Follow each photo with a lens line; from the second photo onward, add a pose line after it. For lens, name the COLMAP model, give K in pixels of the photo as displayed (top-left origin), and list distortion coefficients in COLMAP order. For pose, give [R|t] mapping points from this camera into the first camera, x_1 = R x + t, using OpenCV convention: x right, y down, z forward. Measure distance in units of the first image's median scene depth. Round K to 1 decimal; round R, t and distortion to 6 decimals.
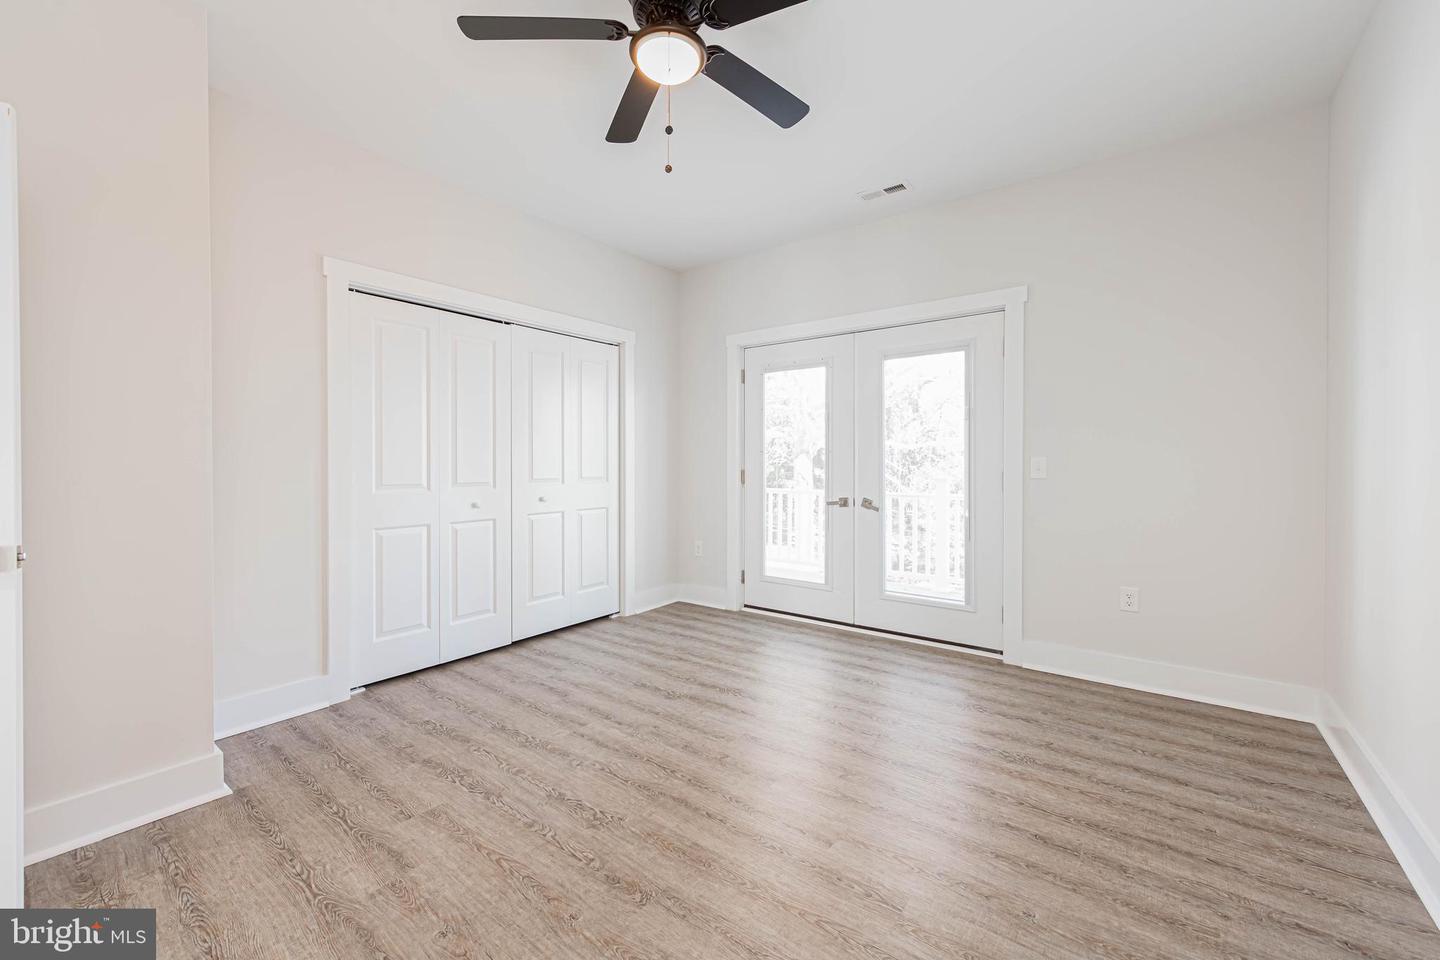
lens RADIAL K [[592.3, 0, 678.1], [0, 592.3, 475.7], [0, 0, 1]] dist [-0.000887, -0.000076]
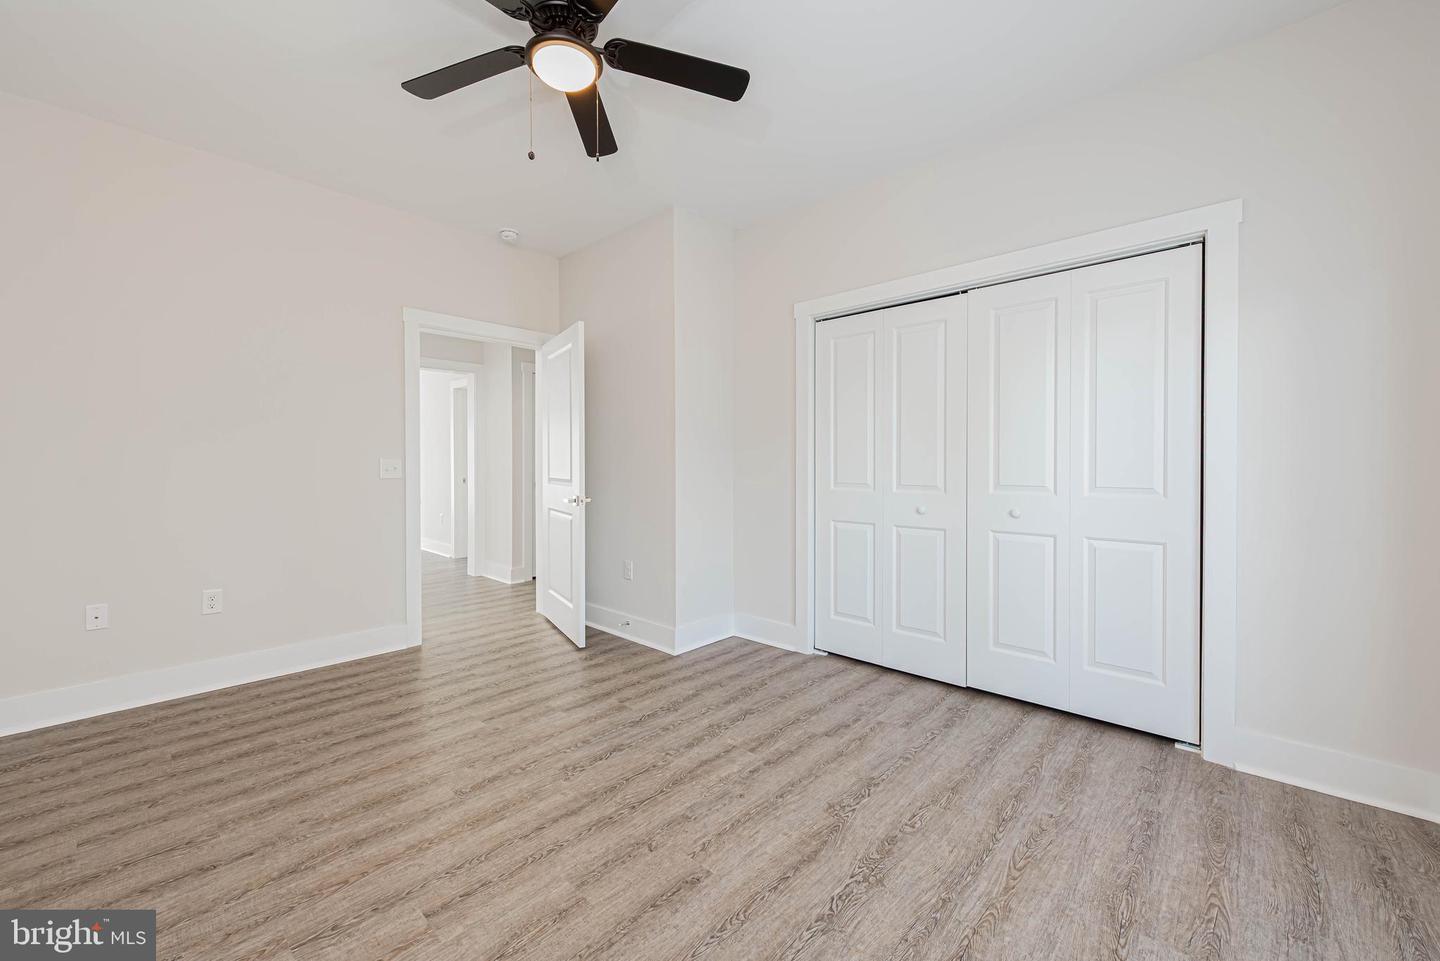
lens RADIAL K [[566.1, 0, 721.8], [0, 566.1, 464.0], [0, 0, 1]] dist [0.007859, -0.000058]
pose [[-0.061090, 0.004552, -0.998122, 0.650744], [-0.018764, 0.999808, 0.005708, -0.023232], [0.997956, 0.019077, -0.060992, 0.909043]]
